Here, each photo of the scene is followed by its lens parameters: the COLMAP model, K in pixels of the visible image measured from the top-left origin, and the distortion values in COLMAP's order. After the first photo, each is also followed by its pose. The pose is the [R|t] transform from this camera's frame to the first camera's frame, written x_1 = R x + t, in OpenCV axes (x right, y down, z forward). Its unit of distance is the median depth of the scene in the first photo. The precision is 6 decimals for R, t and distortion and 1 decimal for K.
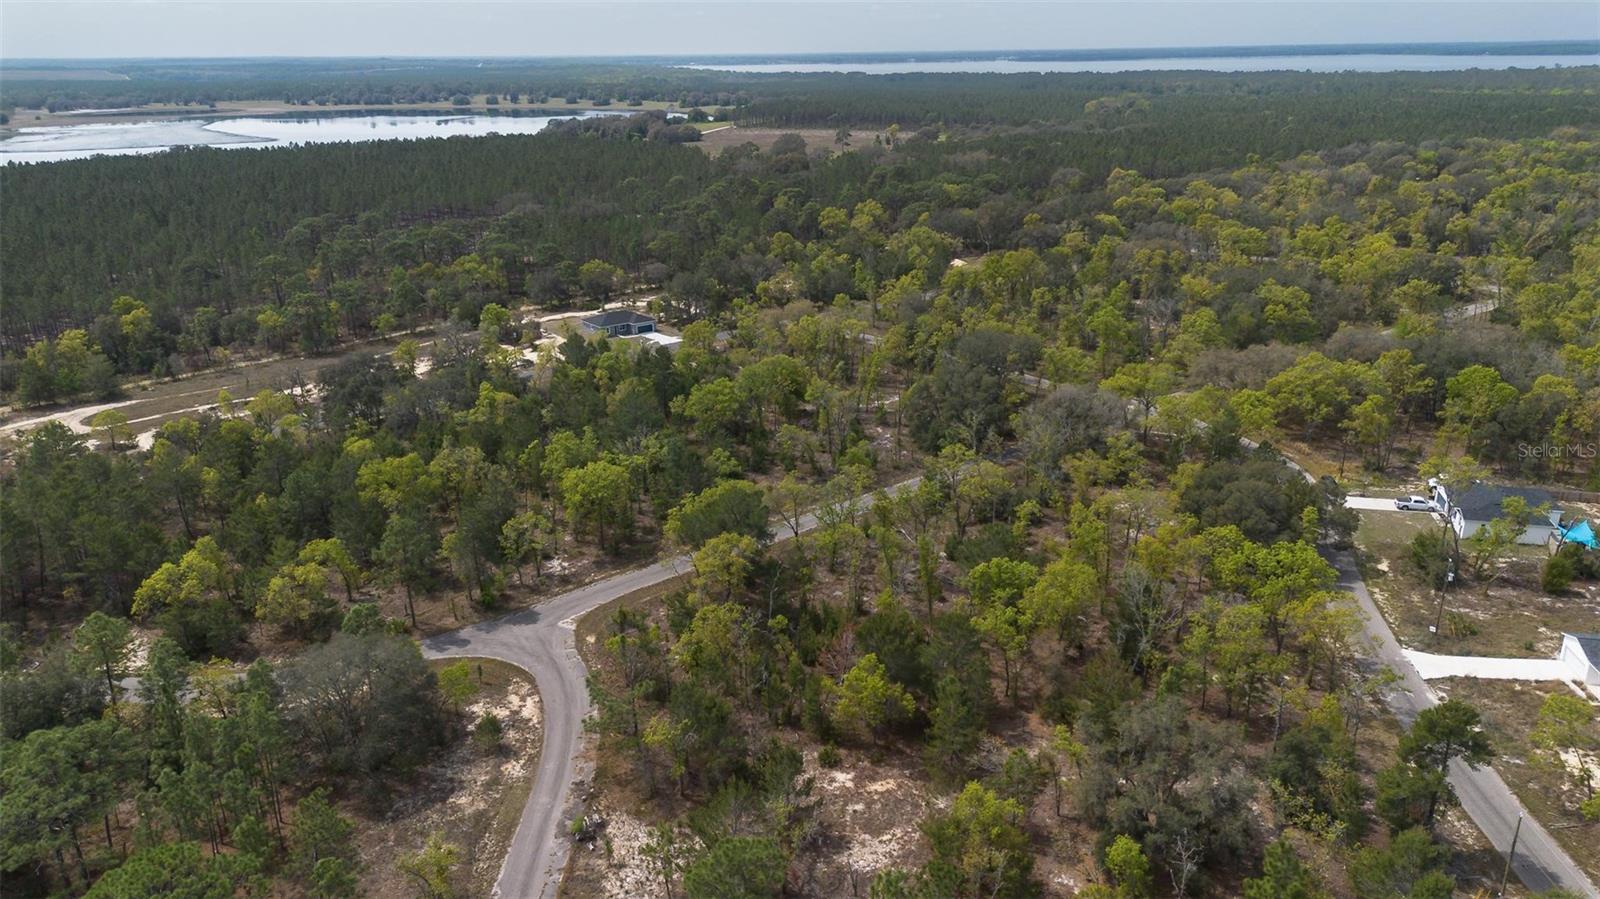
lens RADIAL K [[1134.2, 0, 804.0], [0, 1134.2, 445.8], [0, 0, 1]] dist [0.063194, -0.061691]
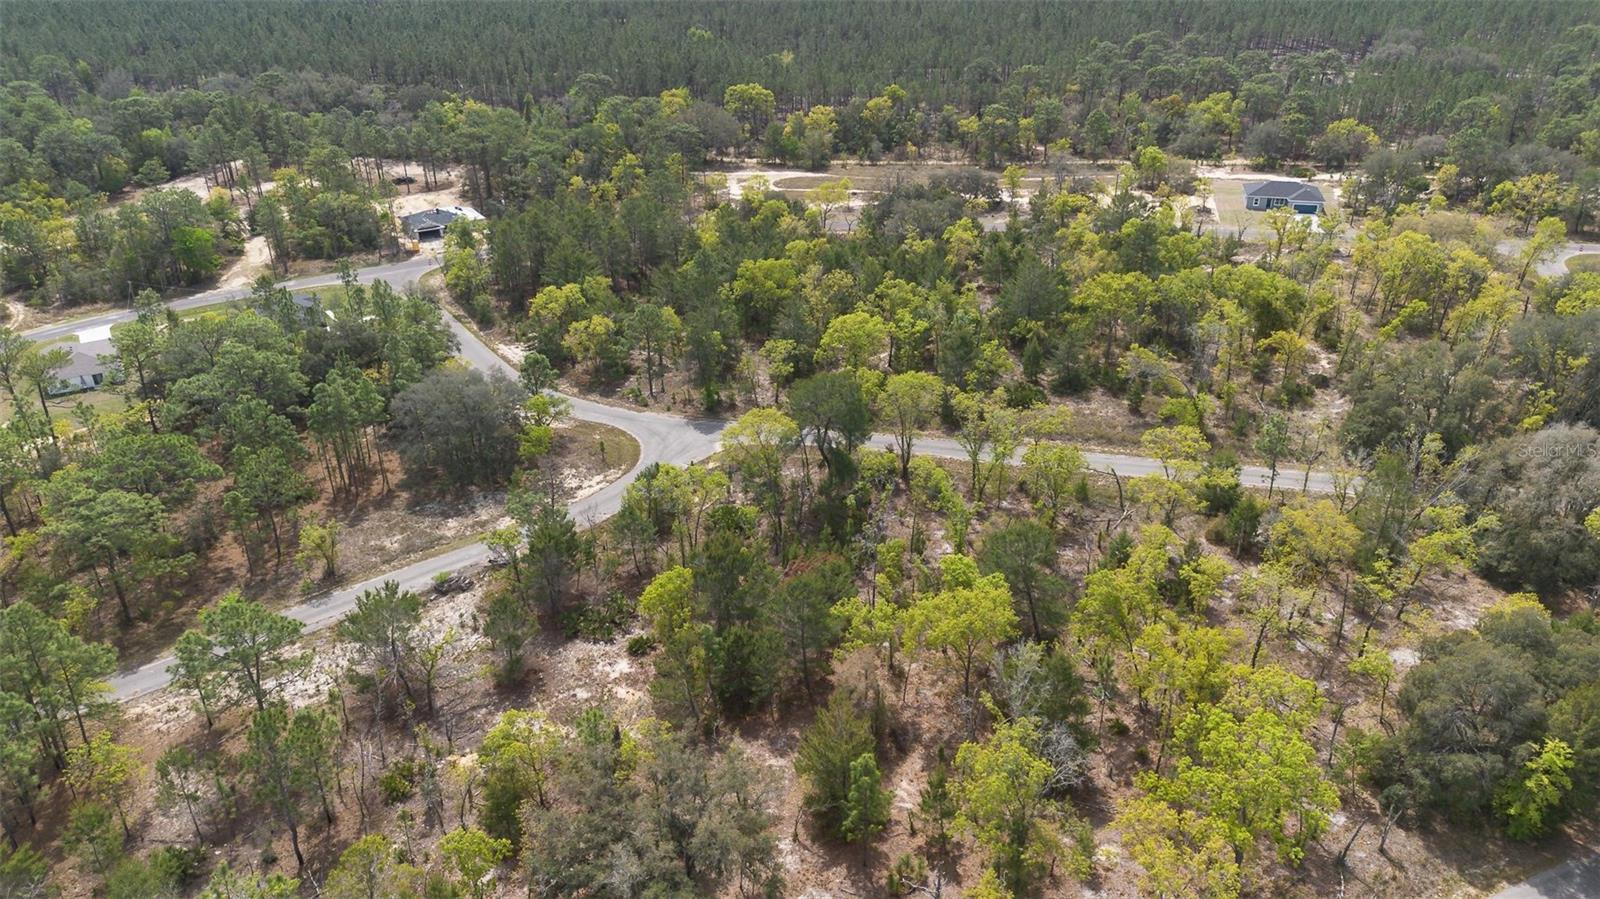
lens RADIAL K [[1134.2, 0, 794.5], [0, 1134.2, 452.3], [0, 0, 1]] dist [0.063194, -0.061691]
pose [[0.610551, 0.367313, -0.701647, 0.432965], [-0.258335, 0.929853, 0.261985, -0.097773], [0.748659, 0.021304, 0.662613, 0.282784]]
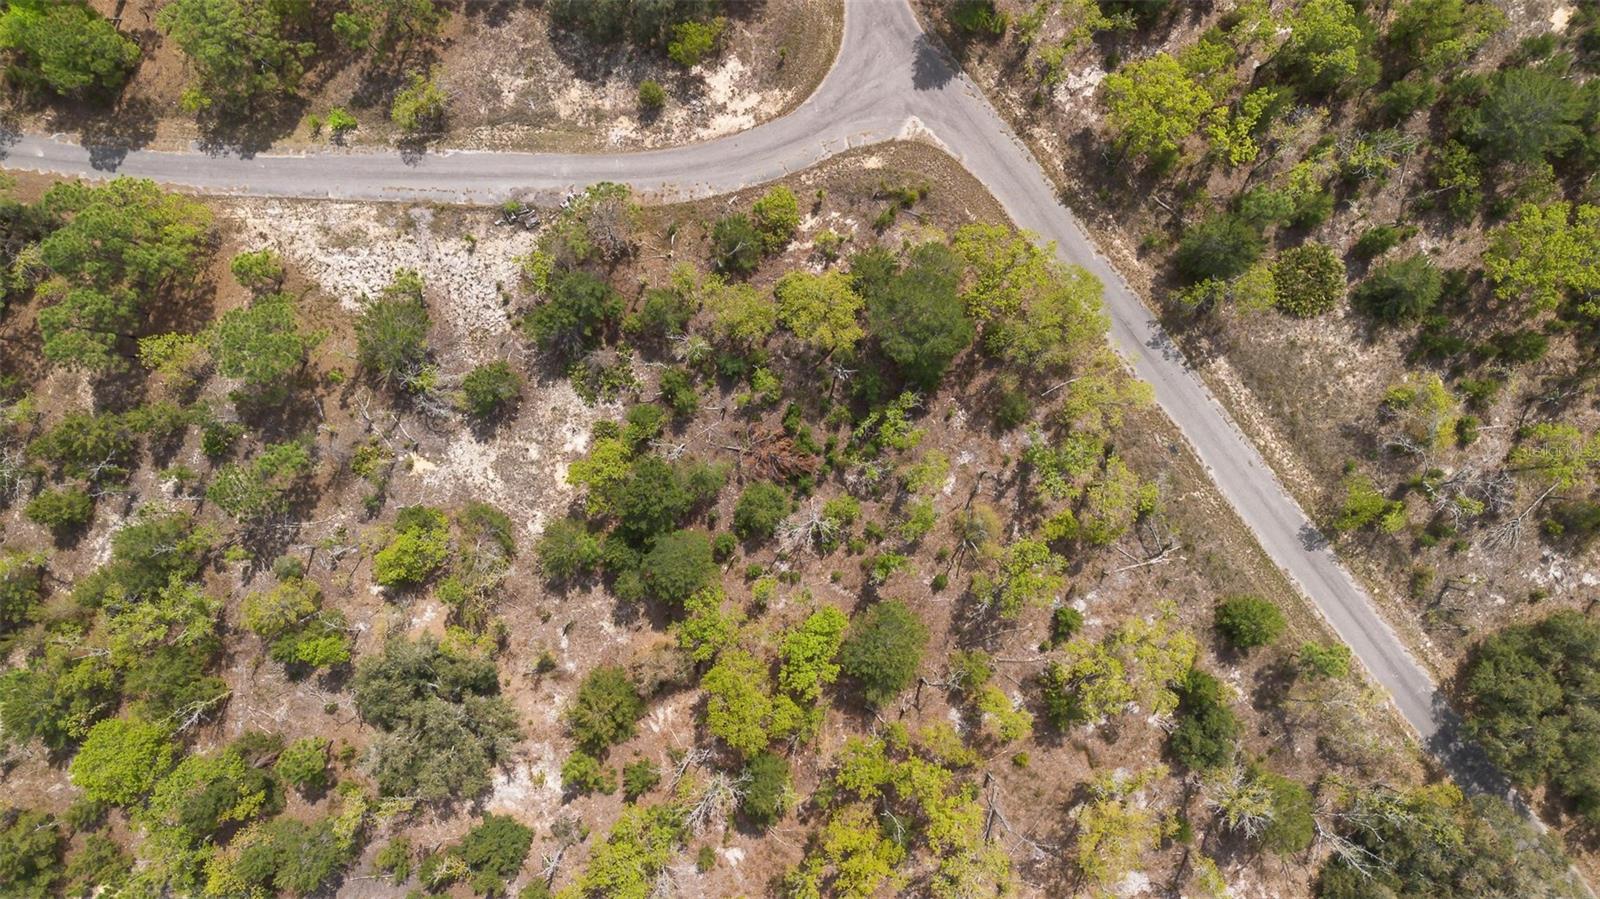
lens RADIAL K [[1134.2, 0, 805.0], [0, 1134.2, 453.9], [0, 0, 1]] dist [0.063194, -0.061691]
pose [[-0.020867, 0.999779, 0.002637, 0.022737], [-0.308151, -0.008941, 0.951295, -0.473767], [0.951108, 0.019038, 0.308270, 0.521457]]
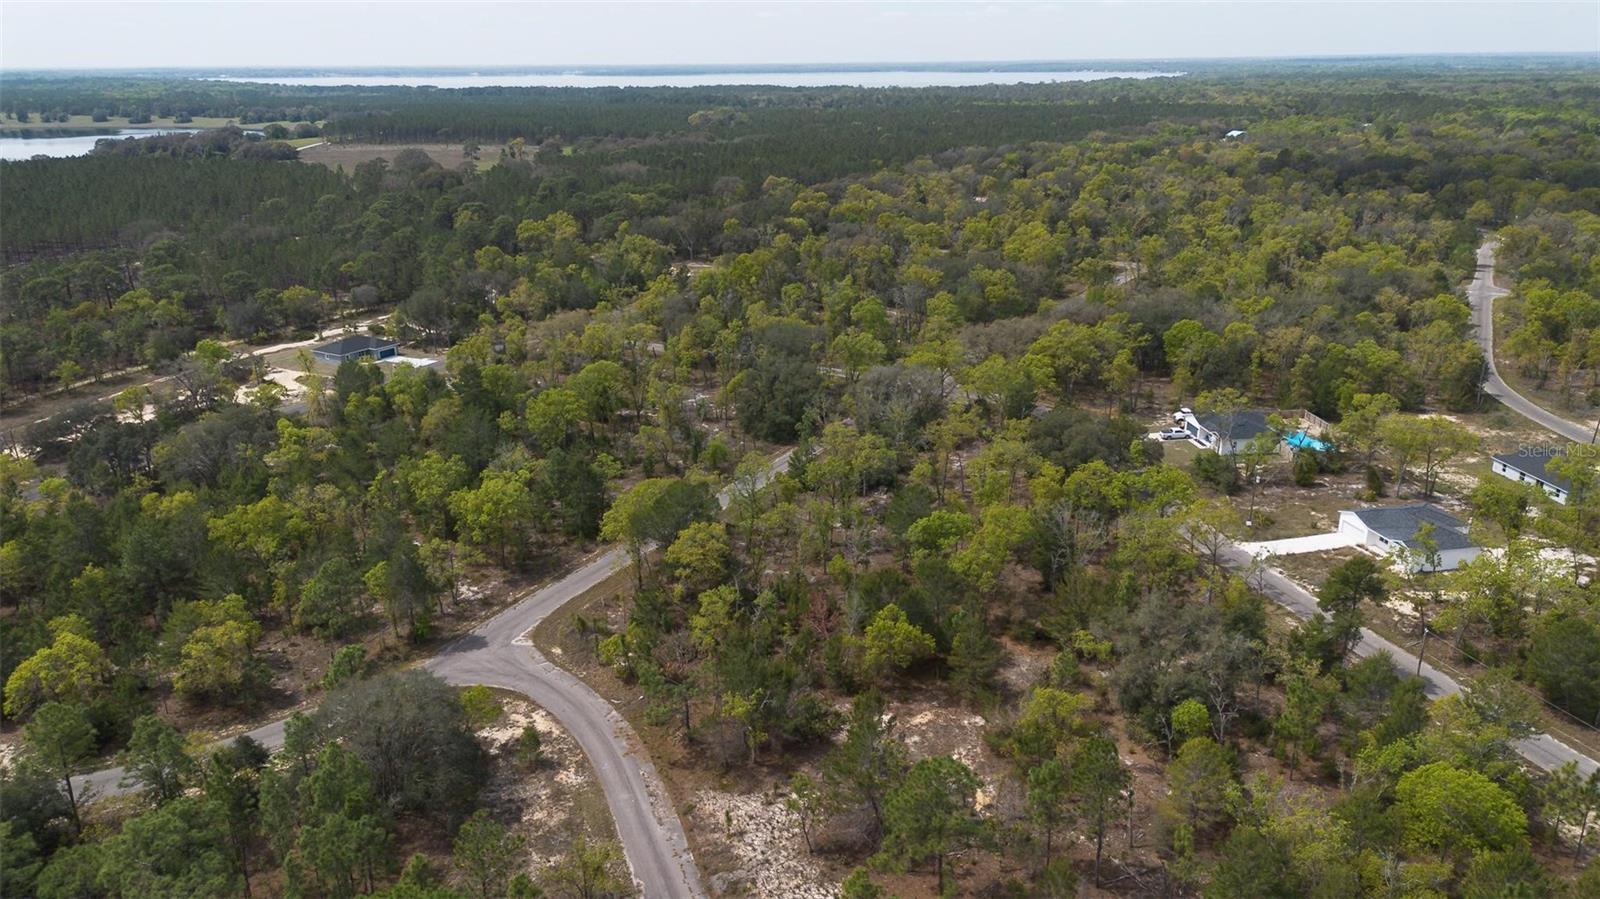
lens RADIAL K [[1134.2, 0, 805.9], [0, 1134.2, 441.1], [0, 0, 1]] dist [0.063194, -0.061691]
pose [[0.935097, -0.109742, 0.336971, -0.224925], [0.114836, 0.993373, 0.004842, 0.006700], [-0.335270, 0.034168, 0.941502, -0.008956]]
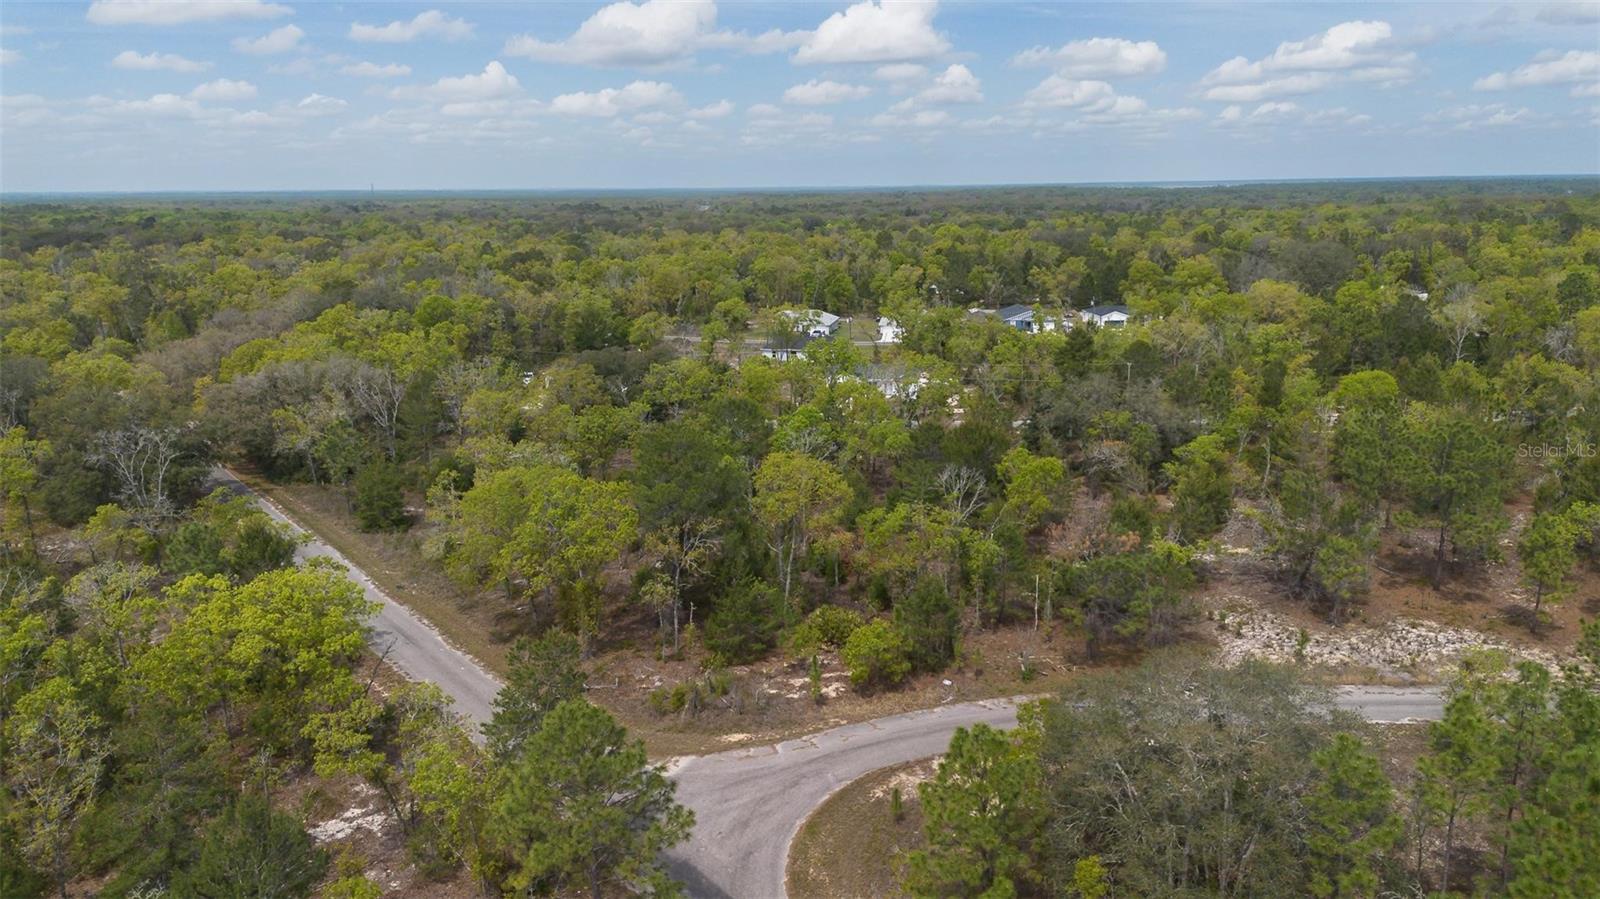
lens RADIAL K [[1134.2, 0, 802.3], [0, 1134.2, 450.8], [0, 0, 1]] dist [0.063194, -0.061691]
pose [[-0.016640, -0.217566, 0.975904, -0.516381], [0.340893, 0.916325, 0.210096, -0.043167], [-0.939955, 0.336175, 0.058919, 0.672469]]
